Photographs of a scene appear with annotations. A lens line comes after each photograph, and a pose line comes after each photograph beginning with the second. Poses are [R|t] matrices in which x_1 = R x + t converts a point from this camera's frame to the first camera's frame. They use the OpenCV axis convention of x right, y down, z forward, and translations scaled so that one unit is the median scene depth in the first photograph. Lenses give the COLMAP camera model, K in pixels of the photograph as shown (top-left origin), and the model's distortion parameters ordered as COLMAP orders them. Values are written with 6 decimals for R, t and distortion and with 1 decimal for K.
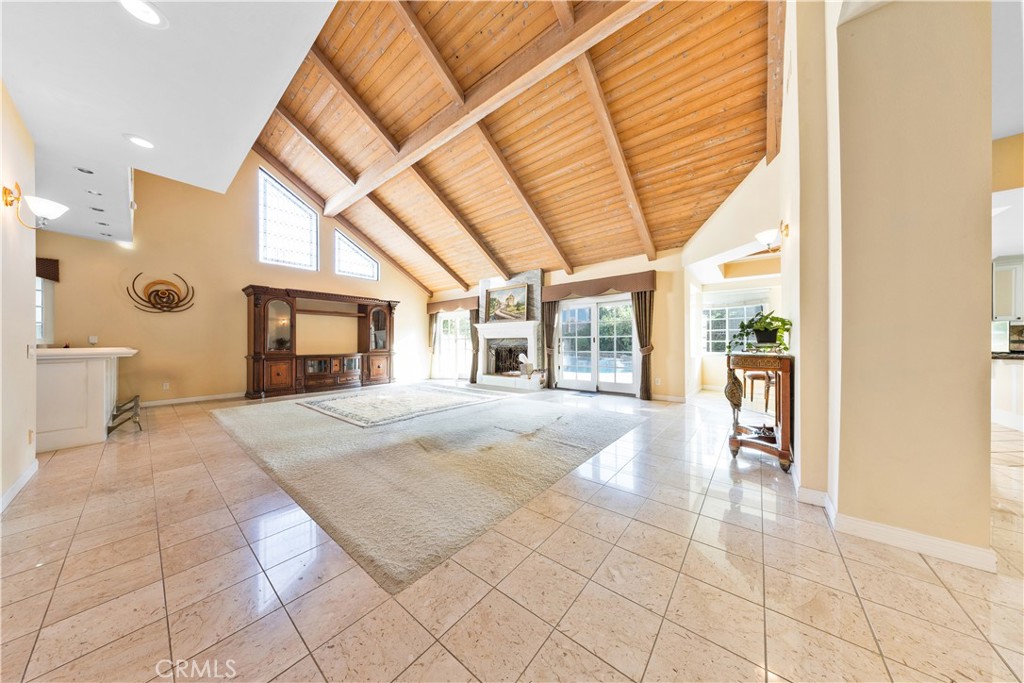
lens RADIAL K [[300.0, 0, 507.7], [0, 300.0, 343.8], [0, 0, 1]] dist [-0.001734, 0.000229]
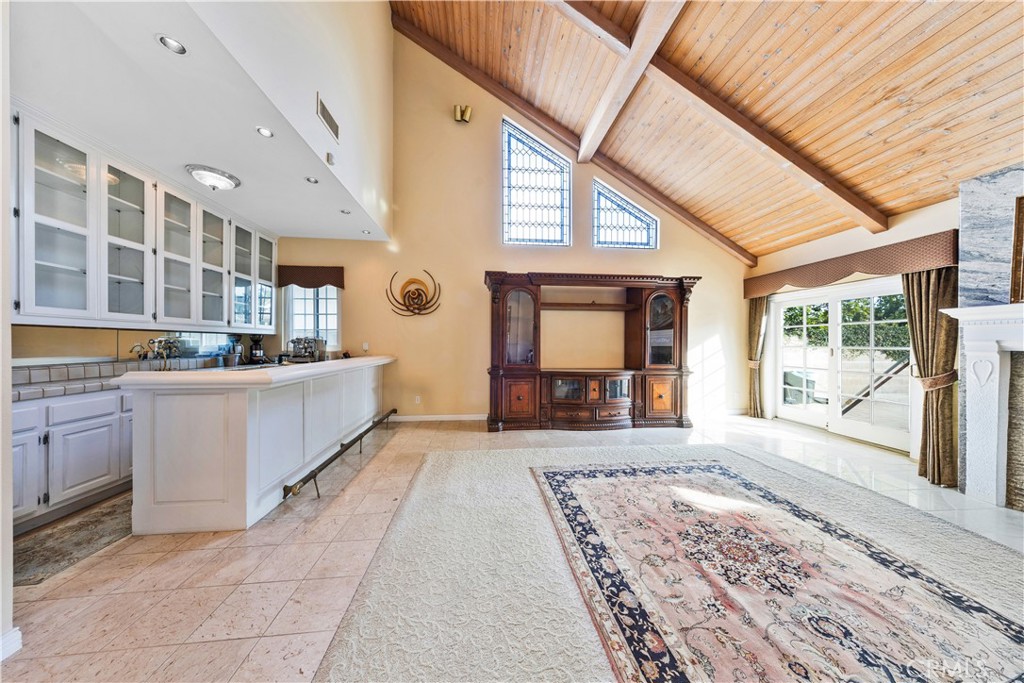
lens RADIAL K [[300.0, 0, 513.7], [0, 300.0, 337.3], [0, 0, 1]] dist [-0.001734, 0.000229]
pose [[0.720471, -0.007791, -0.693441, -0.251829], [-0.009132, 0.999744, -0.020721, -0.020260], [0.693425, 0.021261, 0.720215, 0.420933]]
